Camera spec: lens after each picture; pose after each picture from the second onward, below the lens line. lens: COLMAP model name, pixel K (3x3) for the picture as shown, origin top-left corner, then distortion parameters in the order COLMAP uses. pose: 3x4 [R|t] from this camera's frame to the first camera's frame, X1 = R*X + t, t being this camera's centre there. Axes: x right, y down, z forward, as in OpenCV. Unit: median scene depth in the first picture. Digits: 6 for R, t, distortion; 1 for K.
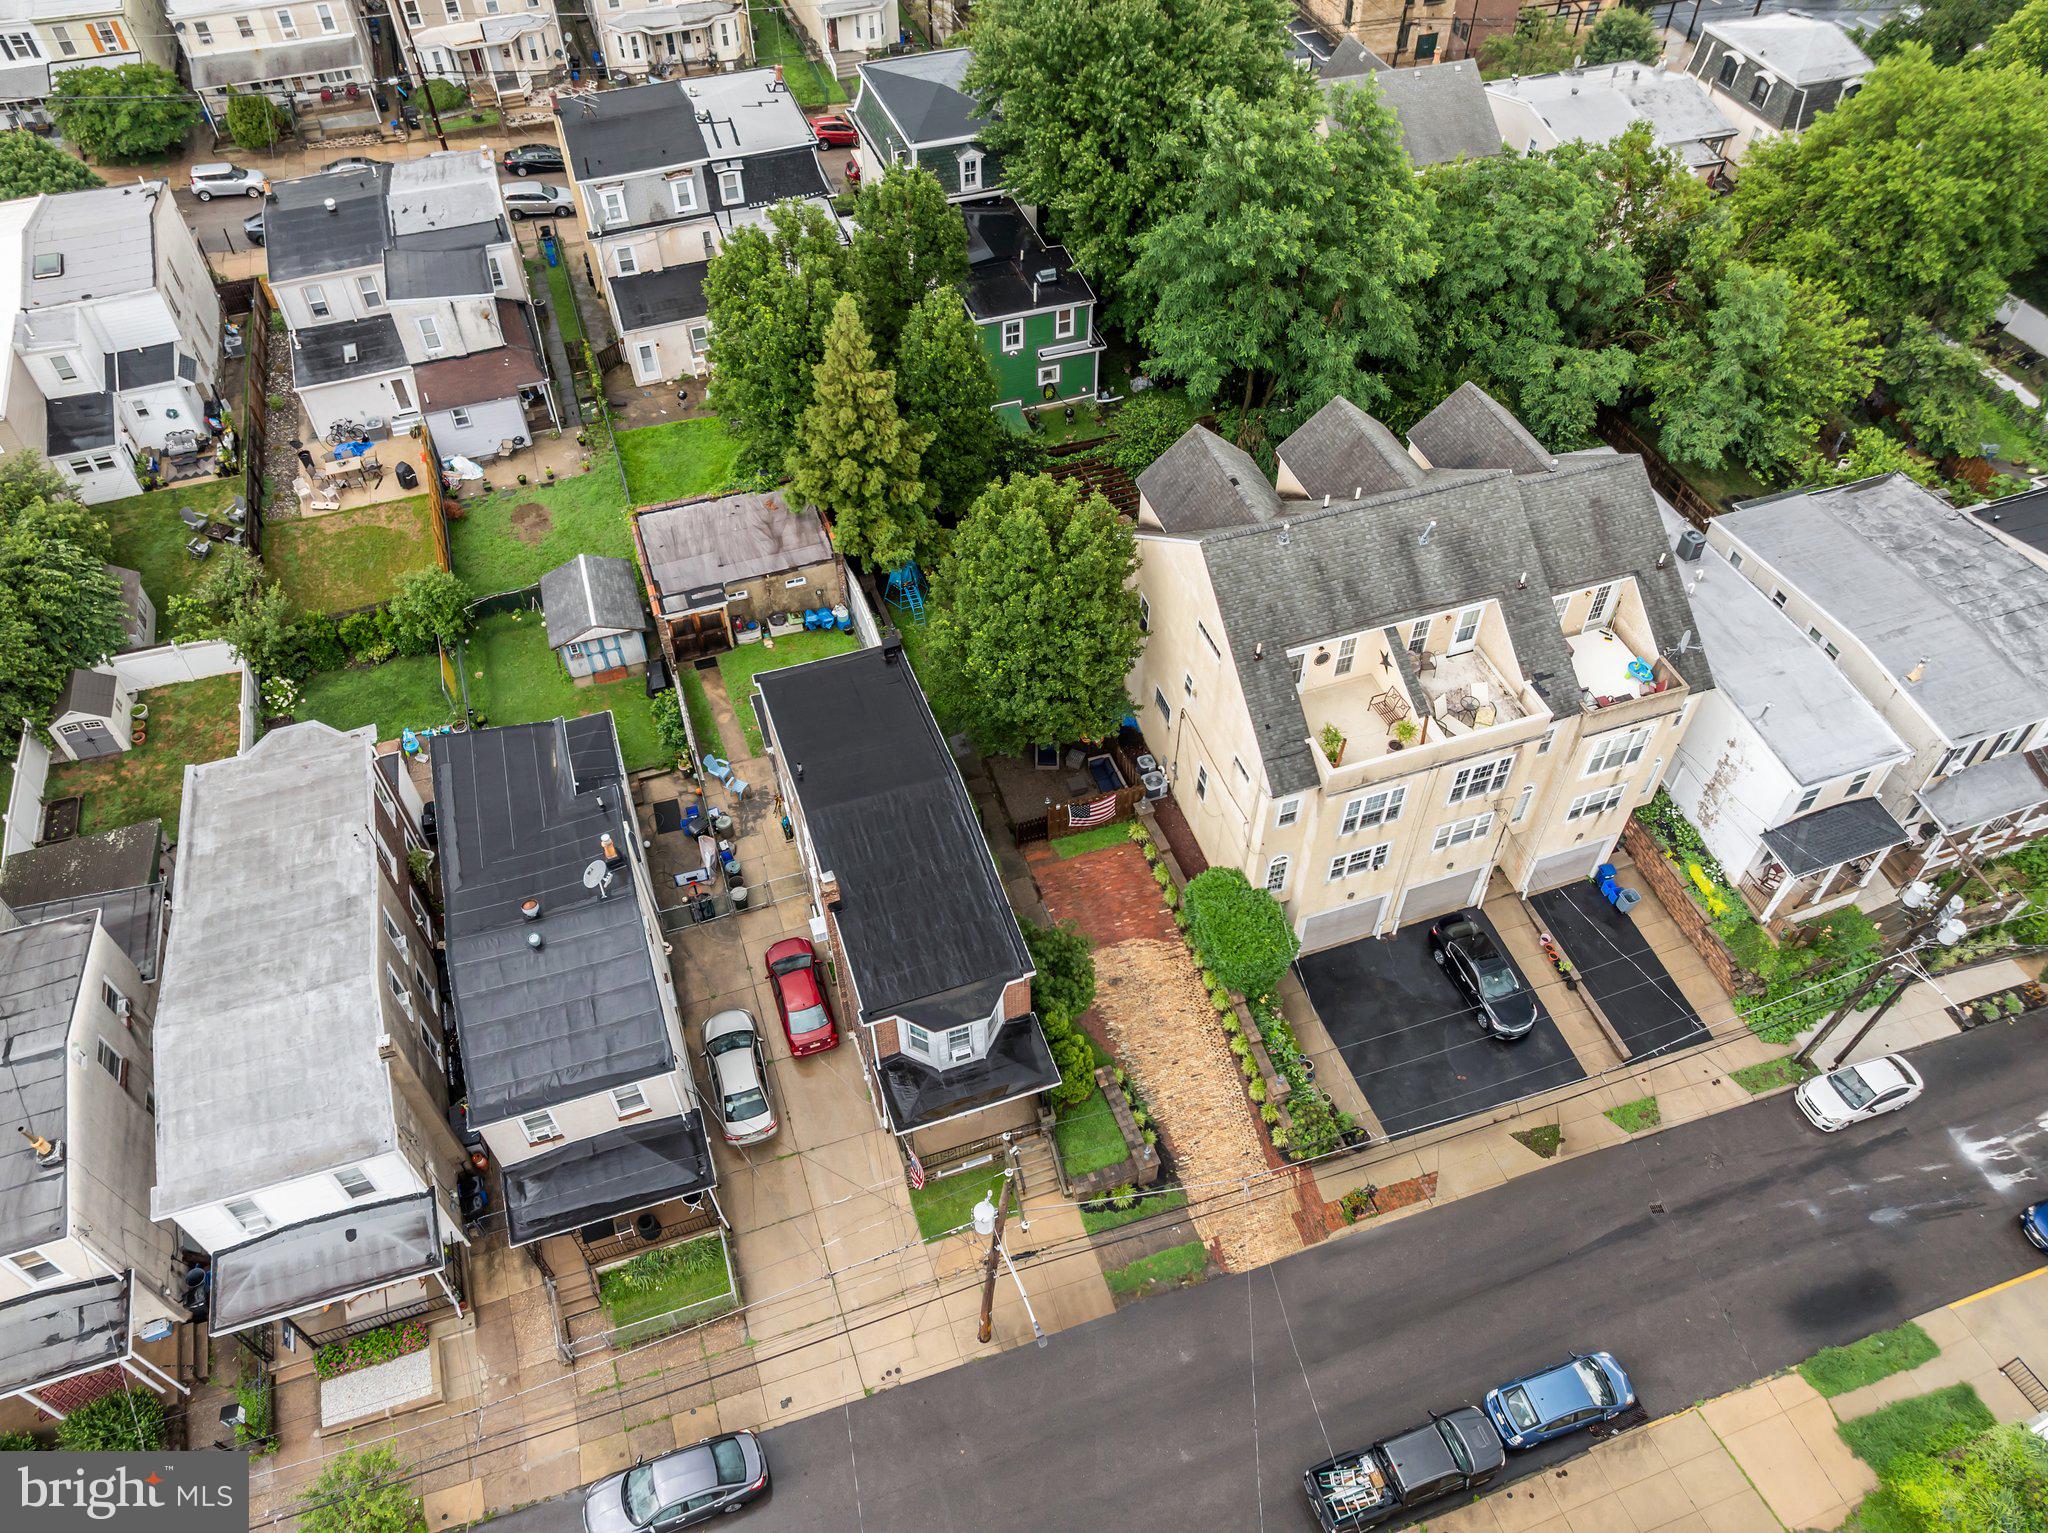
lens RADIAL K [[1448.1, 0, 1021.1], [0, 1448.1, 765.1], [0, 0, 1]] dist [-0.022094, -0.001906]
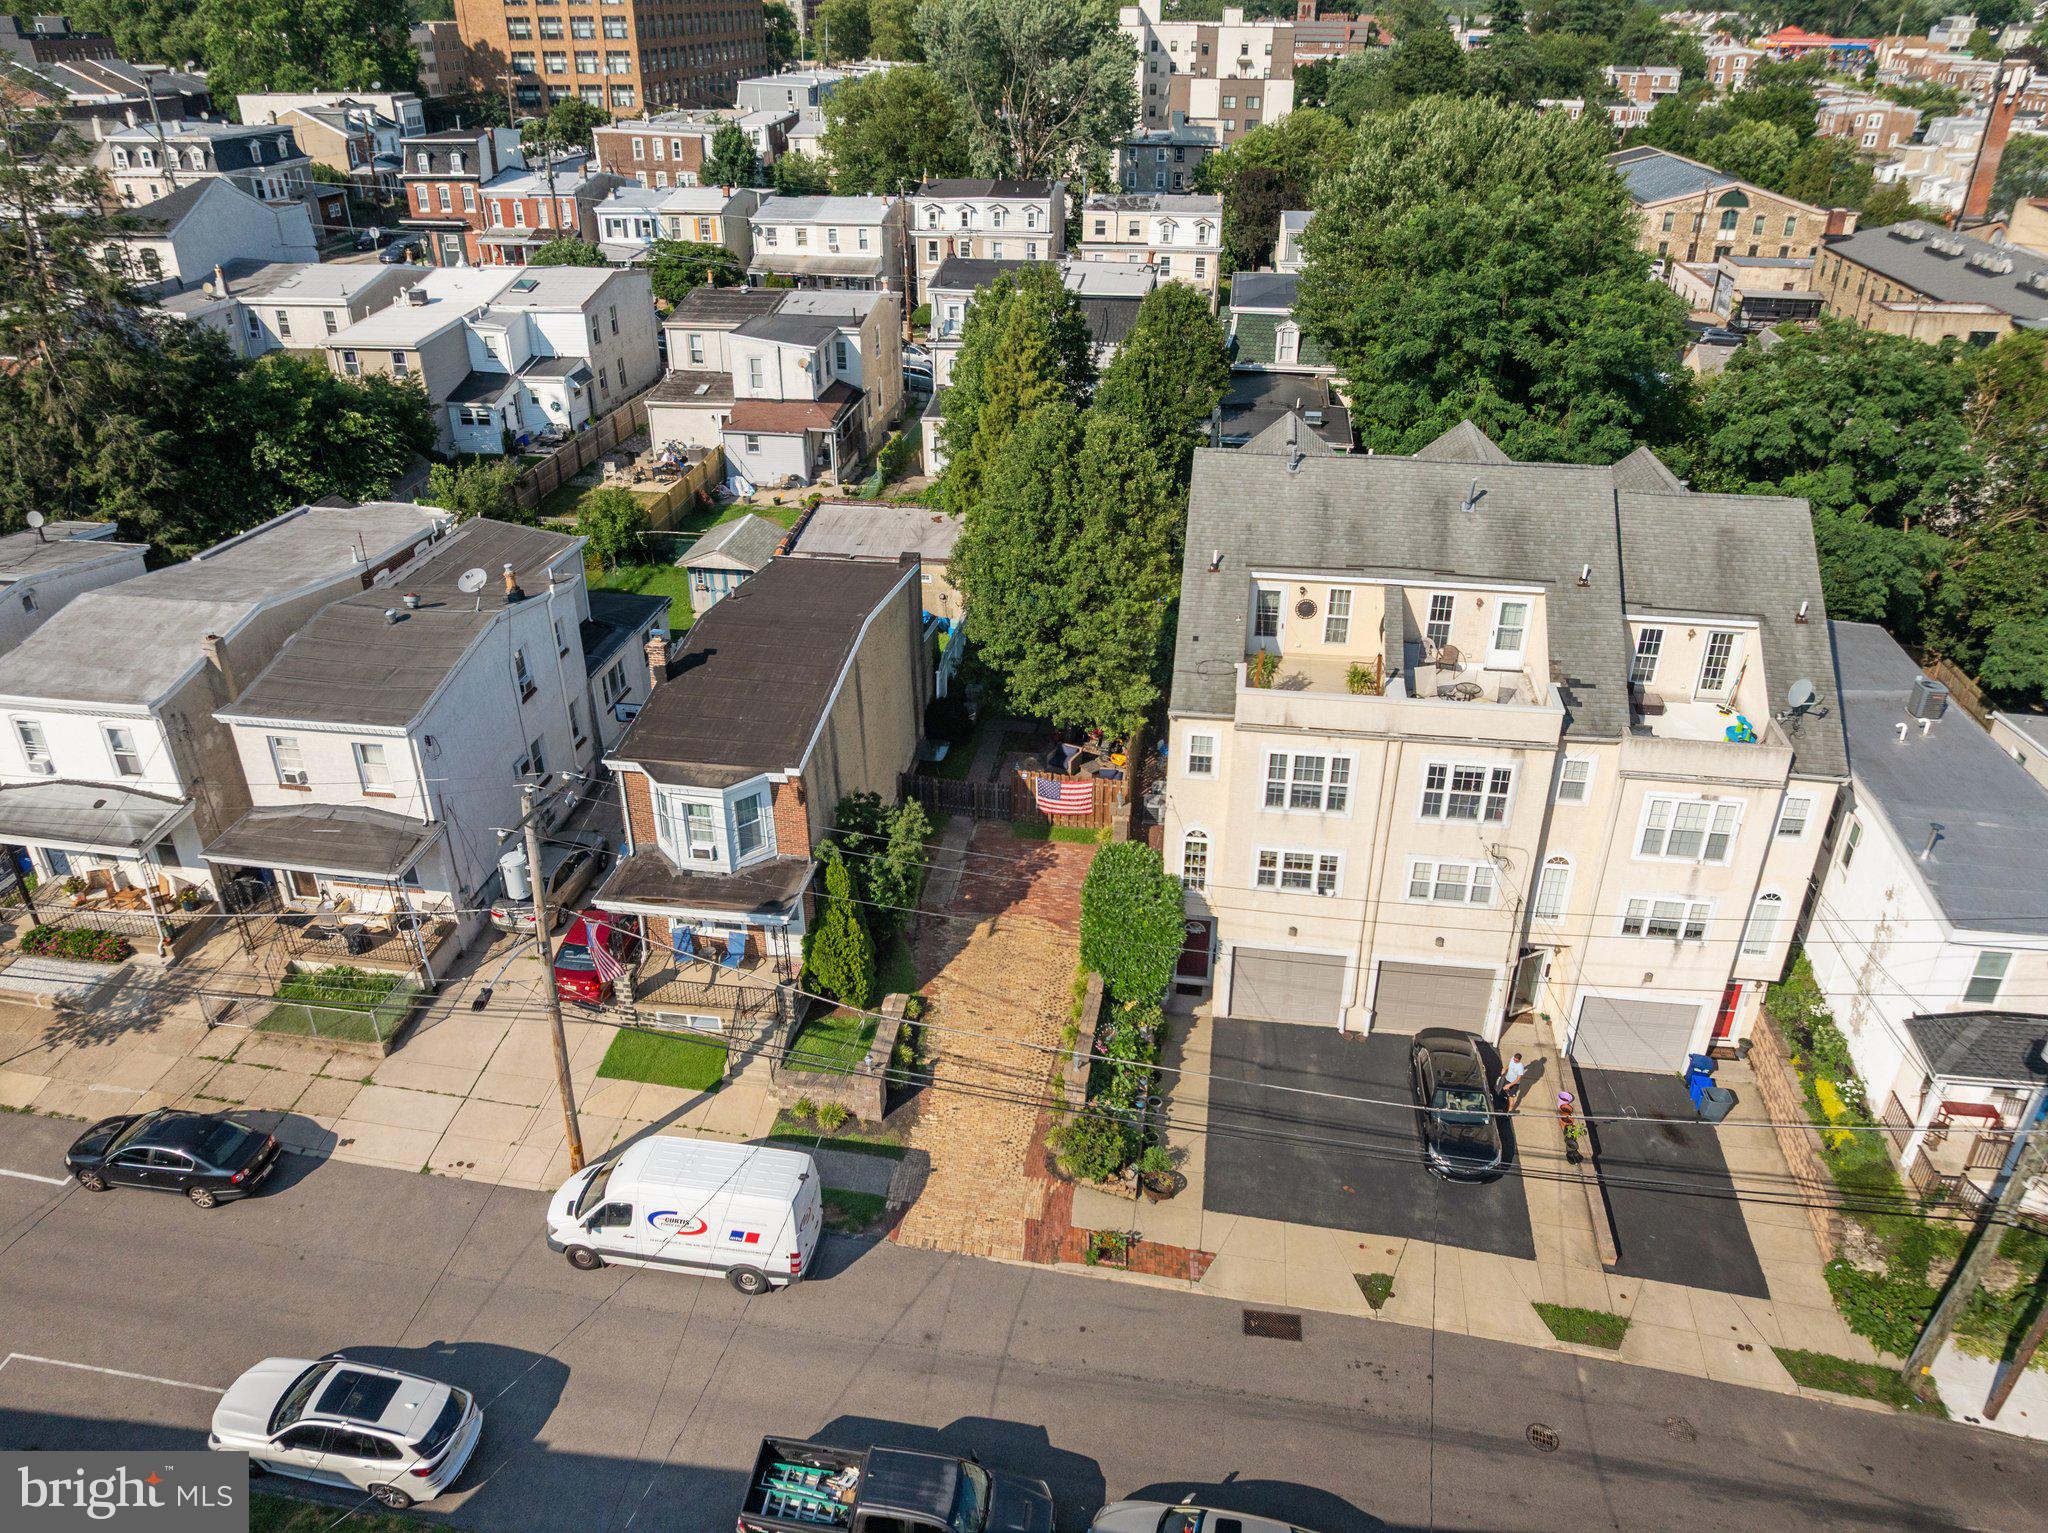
lens RADIAL K [[1448.1, 0, 1024.1], [0, 1448.1, 766.0], [0, 0, 1]] dist [-0.022094, -0.001906]
pose [[0.887842, 0.226304, -0.400653, 0.395595], [-0.348413, 0.899372, -0.264079, 0.268987], [0.300575, 0.374053, 0.877348, 0.240184]]
